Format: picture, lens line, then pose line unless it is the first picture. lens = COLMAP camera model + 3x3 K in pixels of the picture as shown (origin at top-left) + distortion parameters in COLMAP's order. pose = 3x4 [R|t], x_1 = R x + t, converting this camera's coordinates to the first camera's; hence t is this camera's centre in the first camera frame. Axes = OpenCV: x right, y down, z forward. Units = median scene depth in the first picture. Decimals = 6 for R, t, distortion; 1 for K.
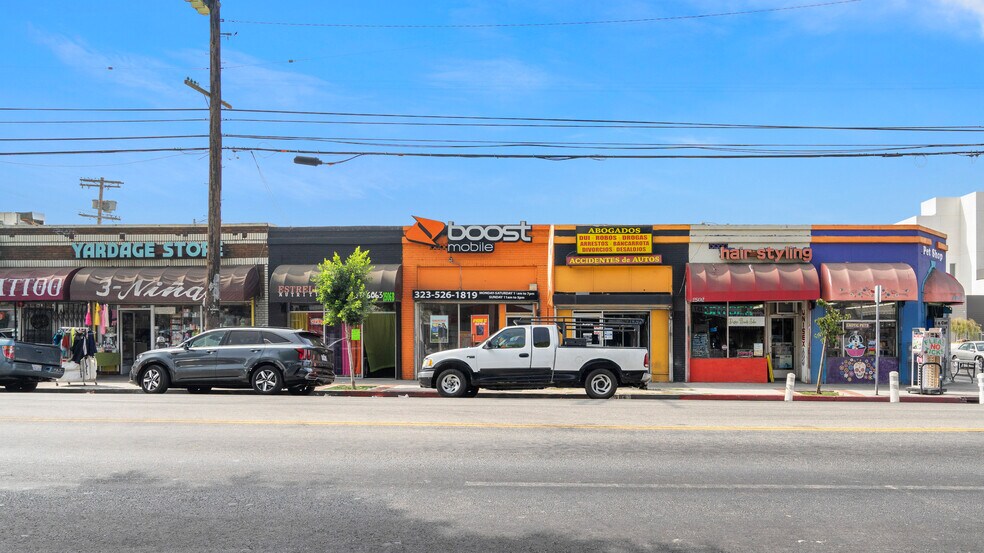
lens RADIAL K [[657.1, 0, 572.2], [0, 657.1, 346.2], [0, 0, 1]] dist [-0.036418, 0.034137]
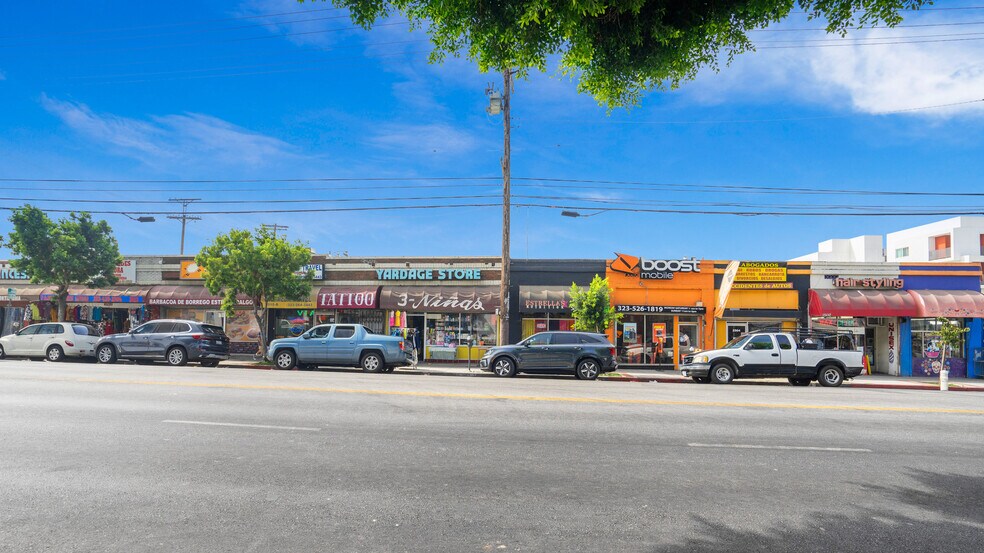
lens RADIAL K [[467.3, 0, 474.8], [0, 467.3, 326.2], [0, 0, 1]] dist [-0.074095, 0.035130]
pose [[0.997588, 0.015973, -0.067546, -0.478135], [-0.017868, 0.999461, -0.027544, -0.006970], [0.067070, 0.028684, 0.997336, -0.014146]]
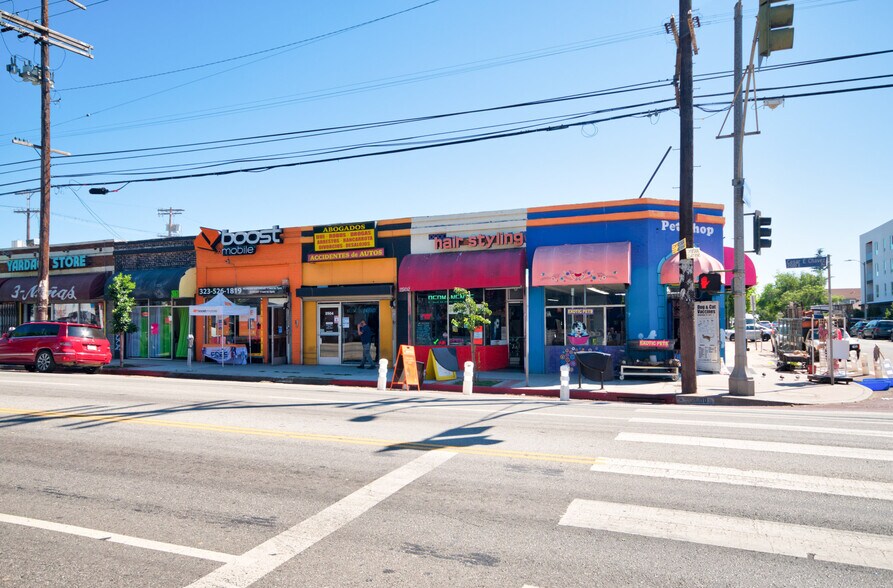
lens RADIAL K [[599.6, 0, 420.4], [0, 599.6, 314.2], [0, 0, 1]] dist [0.020607, 0.030499]
pose [[0.923813, -0.012283, -0.382648, 0.564285], [0.001294, 0.999580, -0.028960, -0.003736], [0.382843, 0.026258, 0.923440, 0.126820]]
